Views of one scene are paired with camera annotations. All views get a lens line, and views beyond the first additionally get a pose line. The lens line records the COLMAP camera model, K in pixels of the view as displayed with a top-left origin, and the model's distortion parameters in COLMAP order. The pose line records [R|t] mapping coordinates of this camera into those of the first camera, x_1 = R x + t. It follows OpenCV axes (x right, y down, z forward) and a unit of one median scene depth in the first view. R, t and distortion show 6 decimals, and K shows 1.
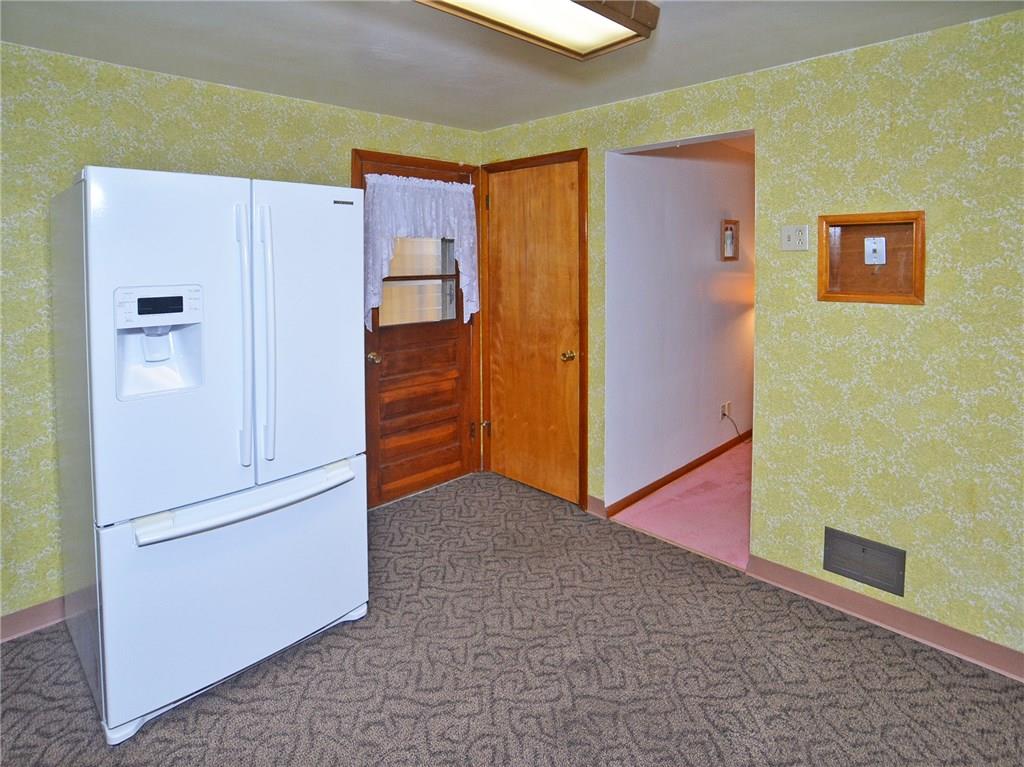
lens RADIAL K [[572.1, 0, 512.0], [0, 572.1, 383.5], [0, 0, 1]] dist [-0.003633, -0.000222]
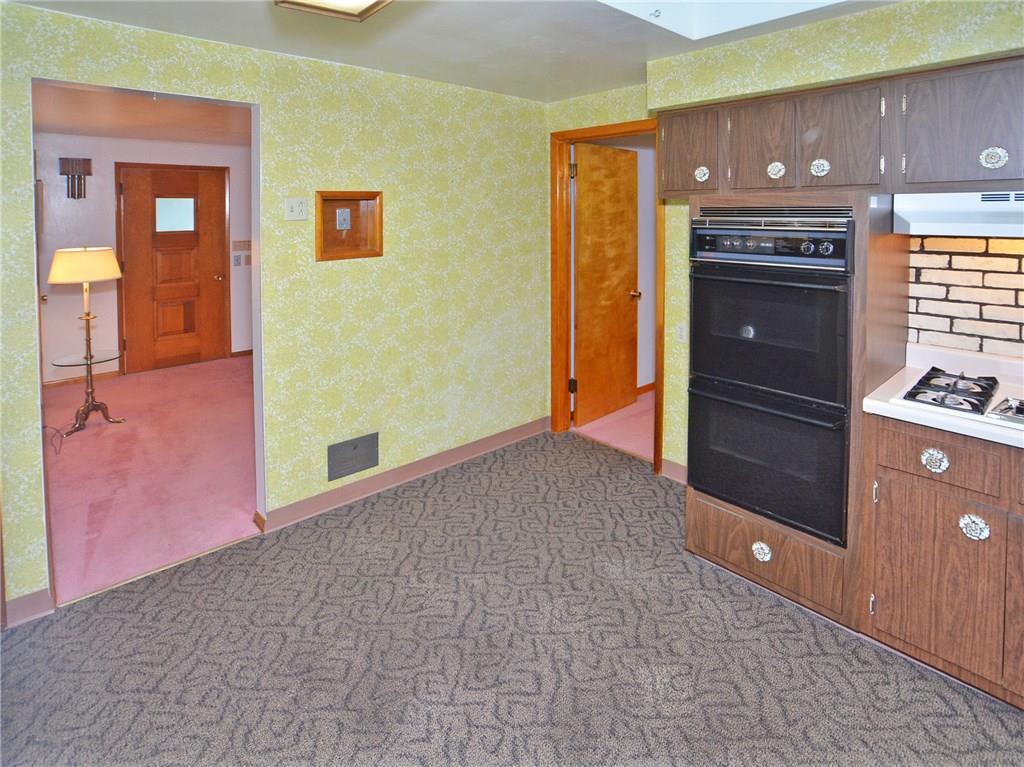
lens RADIAL K [[557.0, 0, 512.3], [0, 557.0, 342.0], [0, 0, 1]] dist [-0.000983, 0.001072]
pose [[0.053693, -0.224369, 0.973024, -0.586289], [0.230831, 0.950826, 0.206512, -0.125524], [-0.971511, 0.213516, 0.102844, 0.497565]]
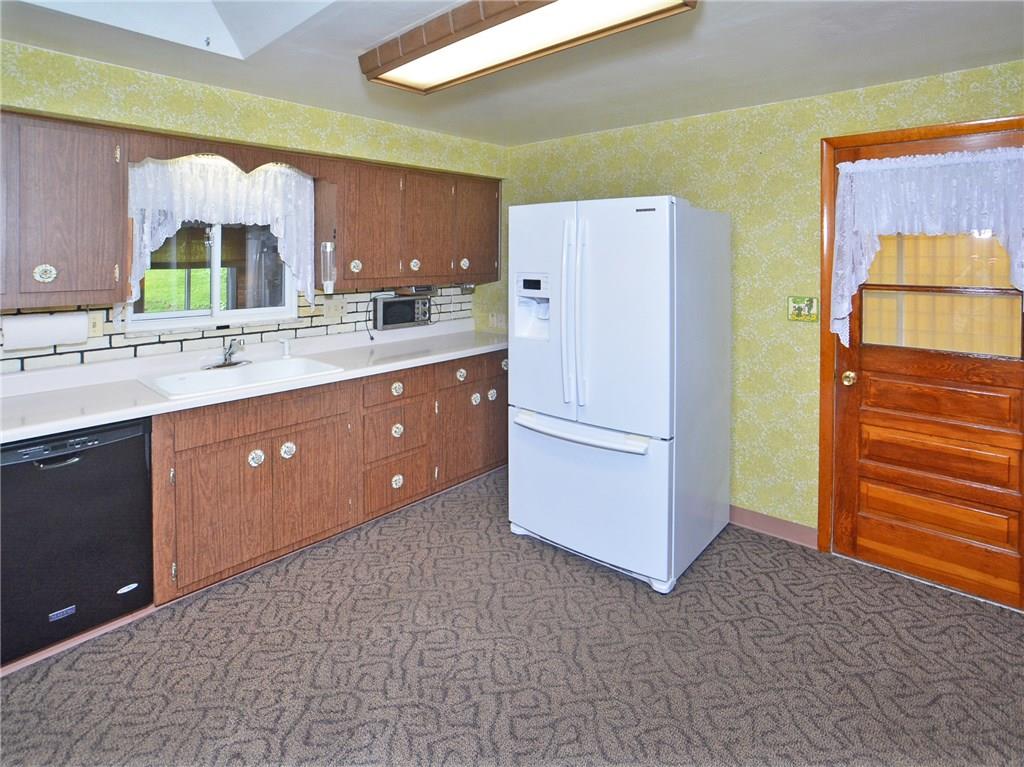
lens RADIAL K [[555.6, 0, 512.7], [0, 555.6, 370.5], [0, 0, 1]] dist [-0.002551, 0.000364]
pose [[0.064905, 0.209368, -0.975680, 0.742003], [-0.224930, 0.955649, 0.190107, -0.142453], [0.972211, 0.207121, 0.109120, 0.608265]]
